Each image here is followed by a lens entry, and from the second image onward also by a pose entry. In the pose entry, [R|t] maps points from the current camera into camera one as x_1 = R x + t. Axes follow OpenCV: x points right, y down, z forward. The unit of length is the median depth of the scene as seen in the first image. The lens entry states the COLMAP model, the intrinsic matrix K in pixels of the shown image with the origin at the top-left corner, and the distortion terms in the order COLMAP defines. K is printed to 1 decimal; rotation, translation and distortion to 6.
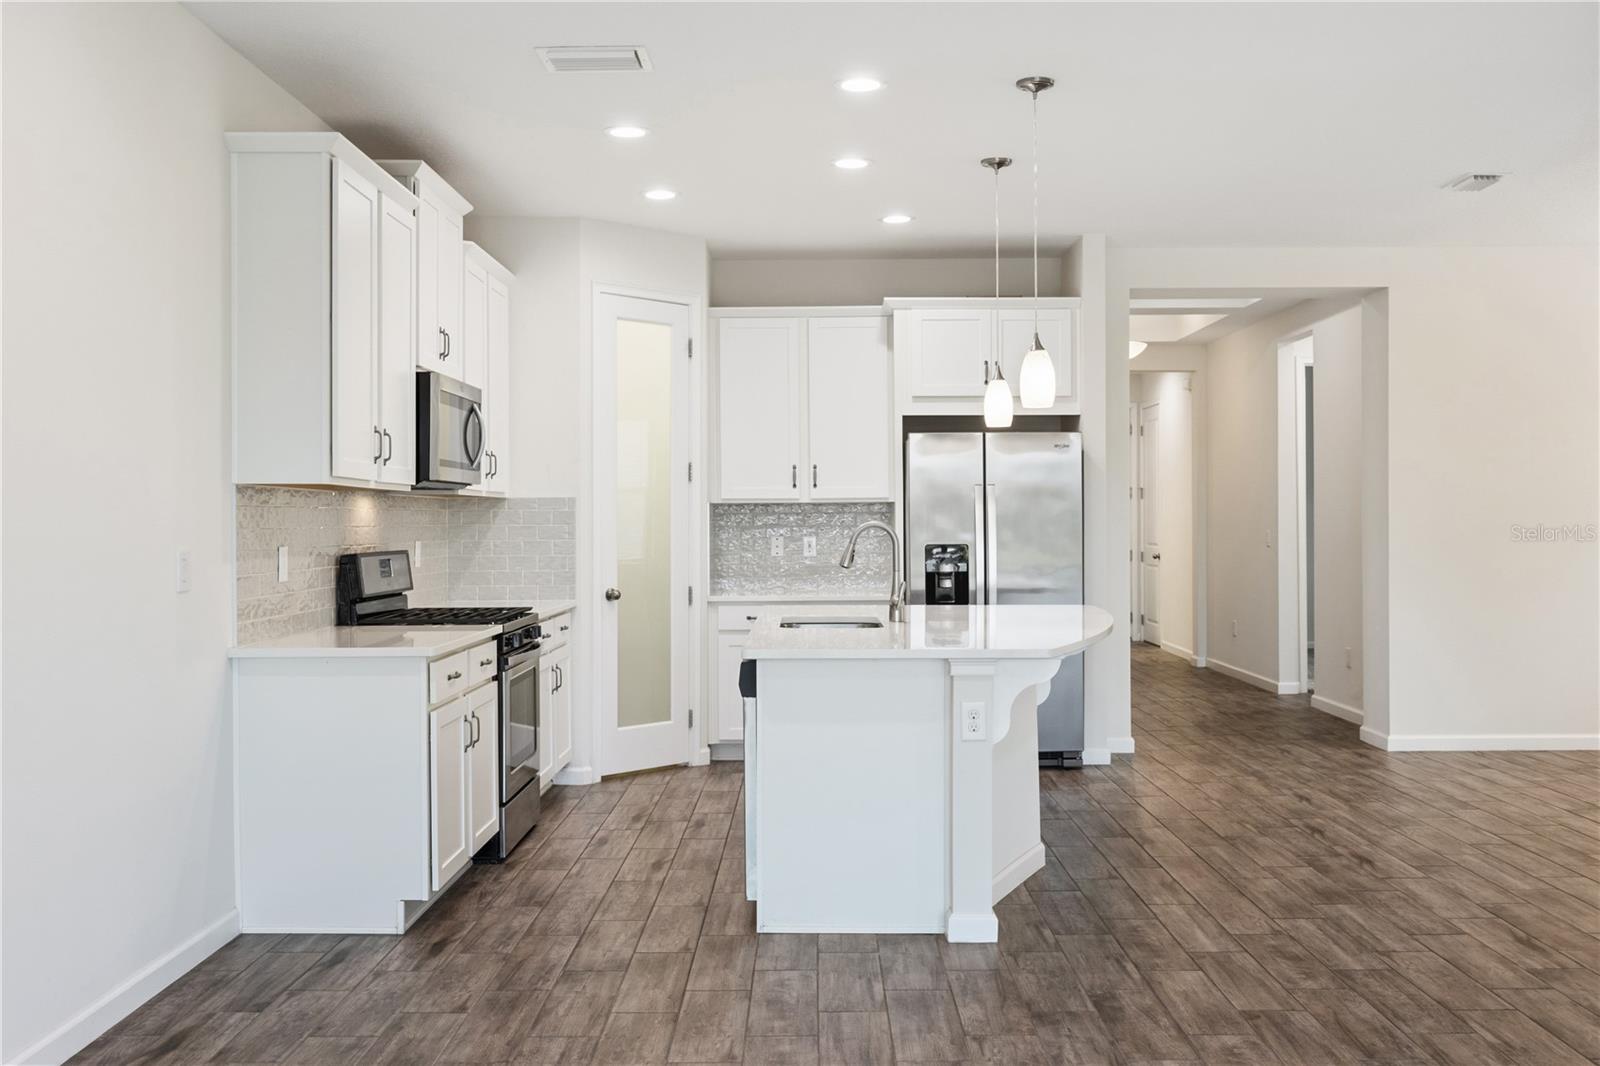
lens RADIAL K [[1516.1, 0, 802.5], [0, 1516.1, 527.6], [0, 0, 1]] dist [-0.000879, 0.001694]
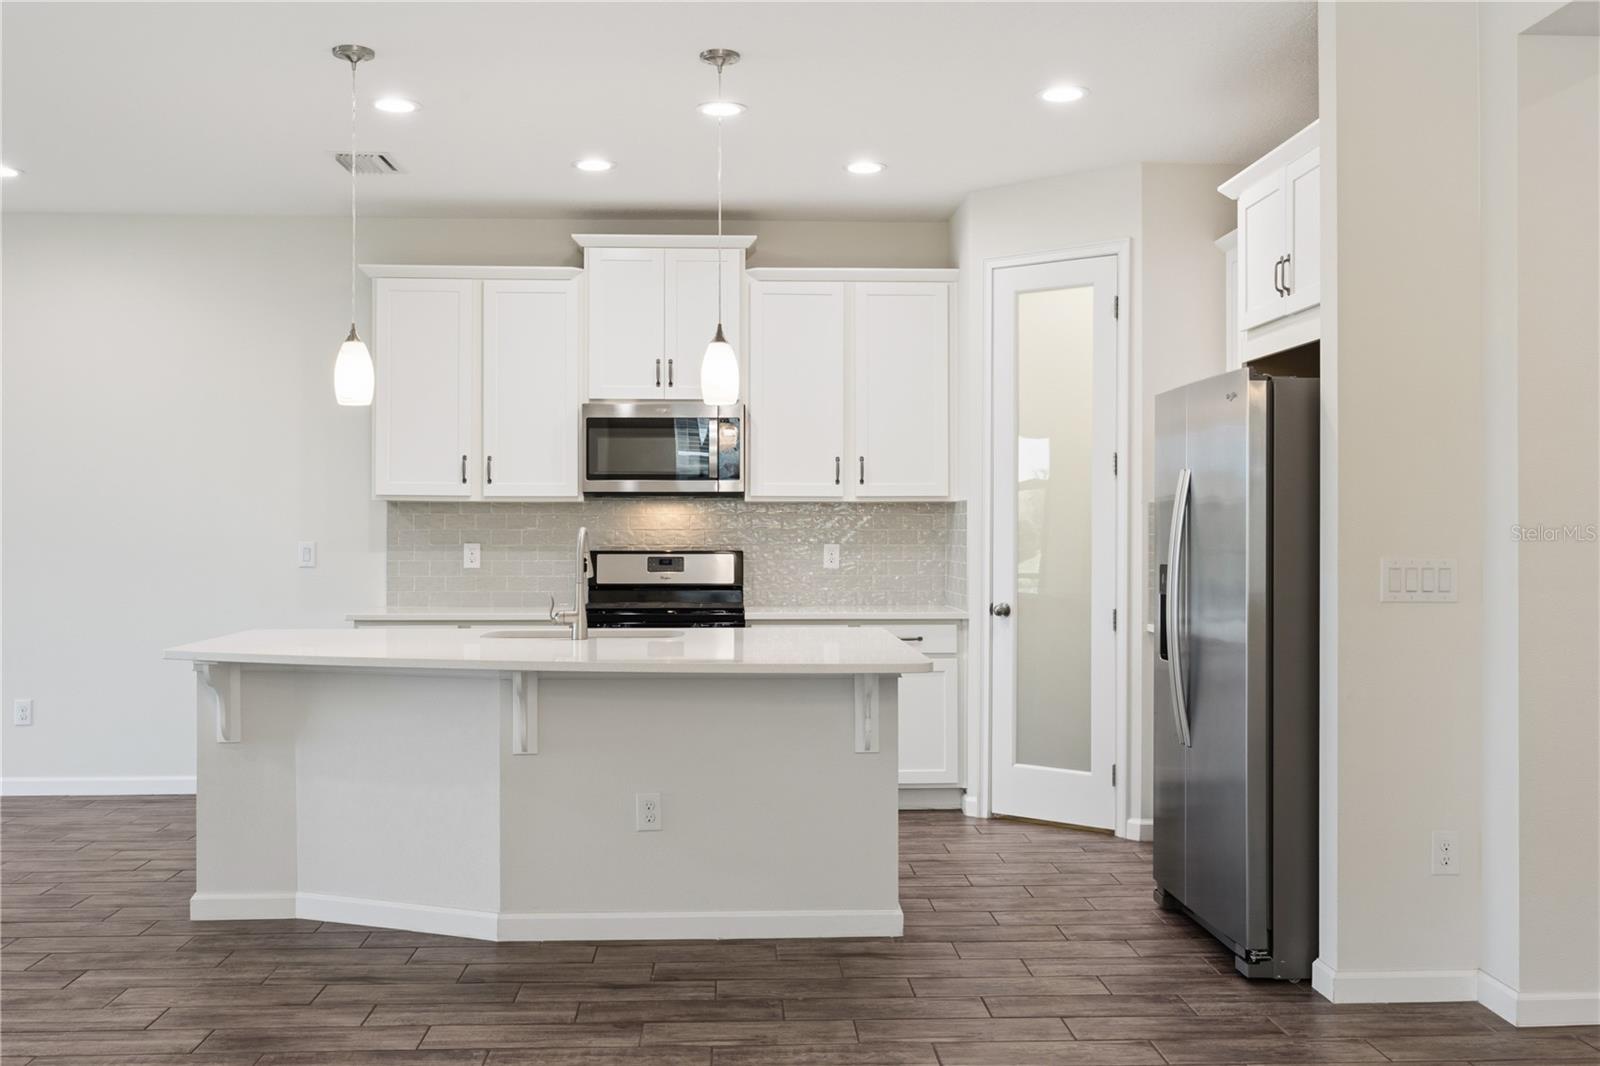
lens RADIAL K [[1516.1, 0, 802.5], [0, 1516.1, 527.6], [0, 0, 1]] dist [-0.000879, 0.001694]
pose [[0.053794, 0.005503, -0.998537, 0.726993], [-0.005203, 0.999973, 0.005230, -0.006776], [0.998539, 0.004914, 0.053821, 0.817916]]
